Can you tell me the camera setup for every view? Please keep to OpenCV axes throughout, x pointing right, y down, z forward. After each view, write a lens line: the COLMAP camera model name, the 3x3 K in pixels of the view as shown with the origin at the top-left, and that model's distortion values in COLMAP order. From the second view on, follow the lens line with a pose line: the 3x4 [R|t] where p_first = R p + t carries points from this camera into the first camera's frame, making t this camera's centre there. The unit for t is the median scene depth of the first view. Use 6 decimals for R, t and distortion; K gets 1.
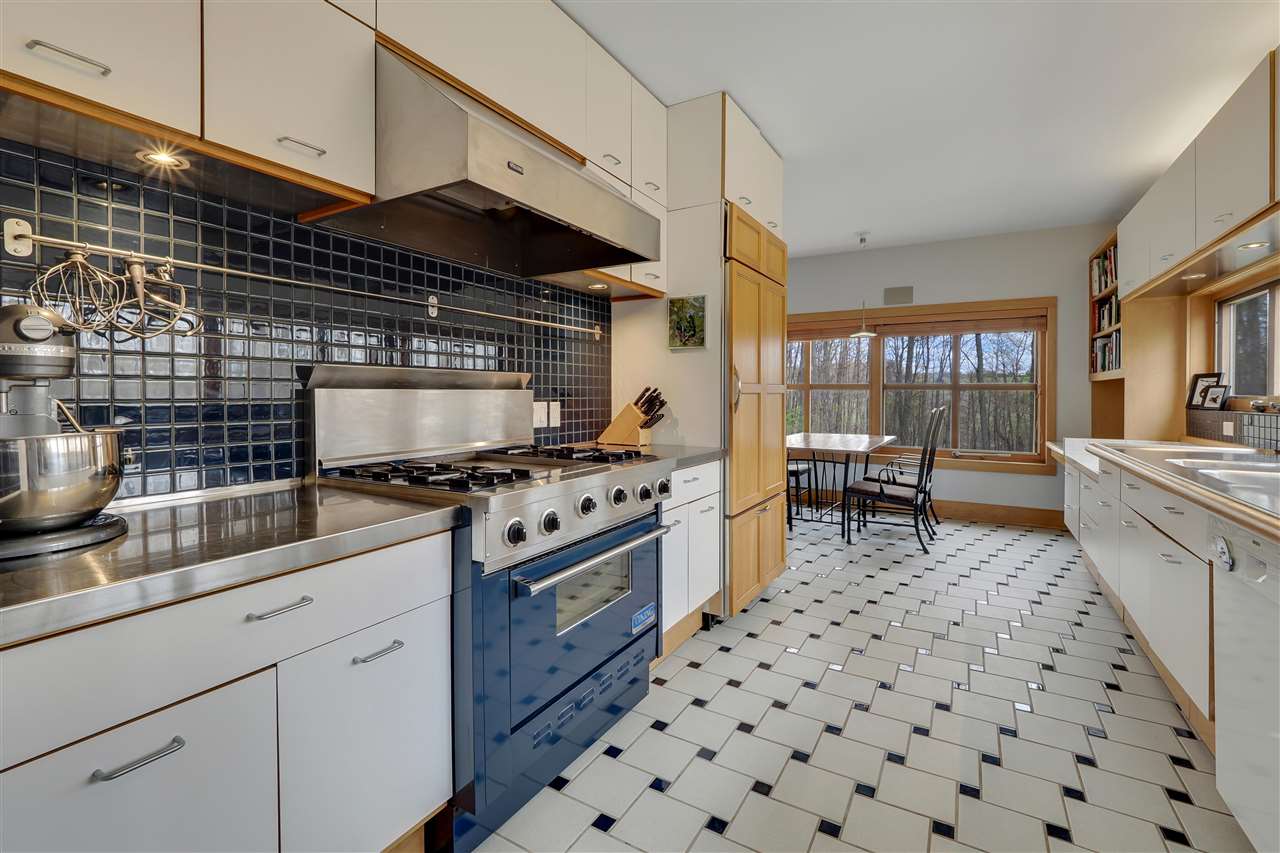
lens RADIAL K [[558.1, 0, 640.8], [0, 558.1, 396.9], [0, 0, 1]] dist [0.000411, -0.000171]
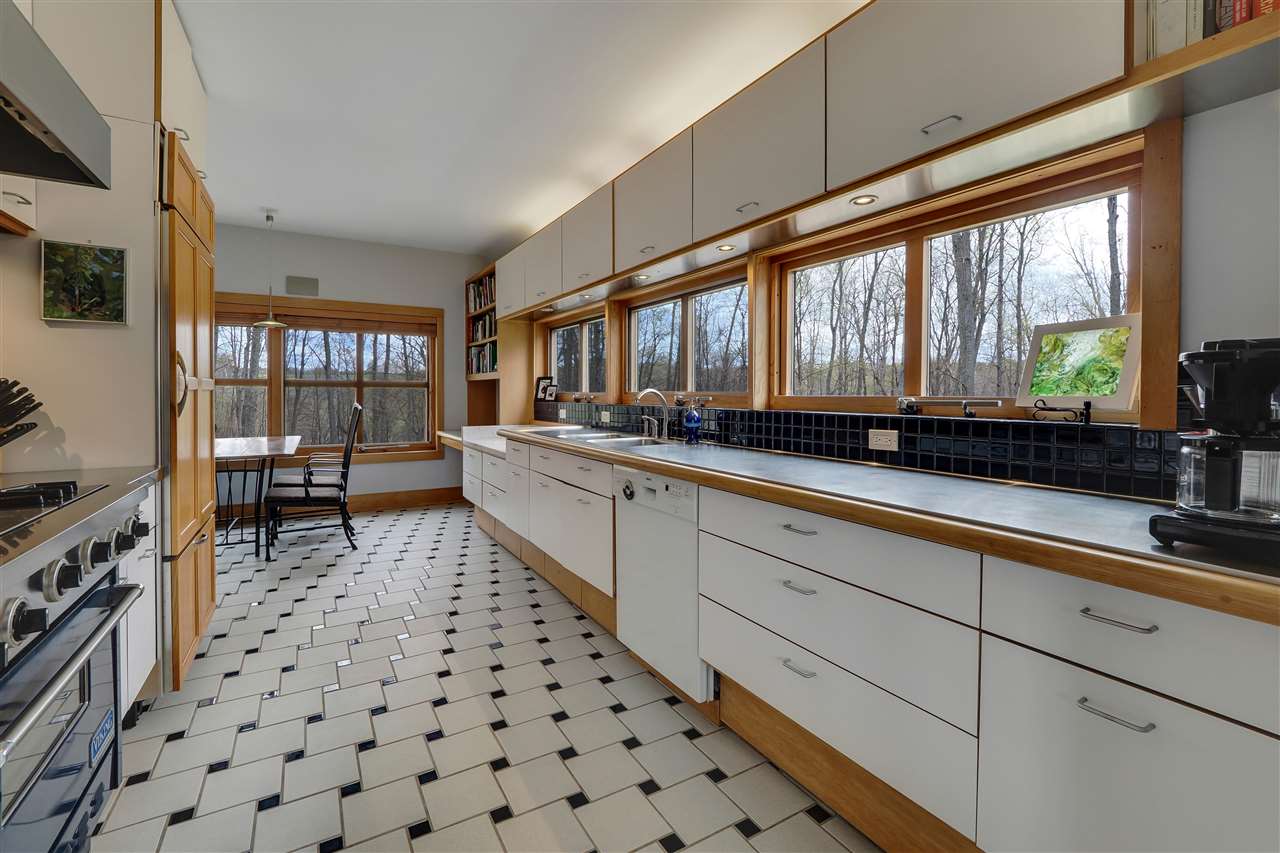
lens RADIAL K [[558.1, 0, 640.8], [0, 558.1, 396.9], [0, 0, 1]] dist [0.000411, -0.000171]
pose [[0.484234, -0.009275, 0.874889, -0.130461], [0.004166, 0.999957, 0.008295, -0.000445], [-0.874928, -0.000372, 0.484252, 0.070071]]
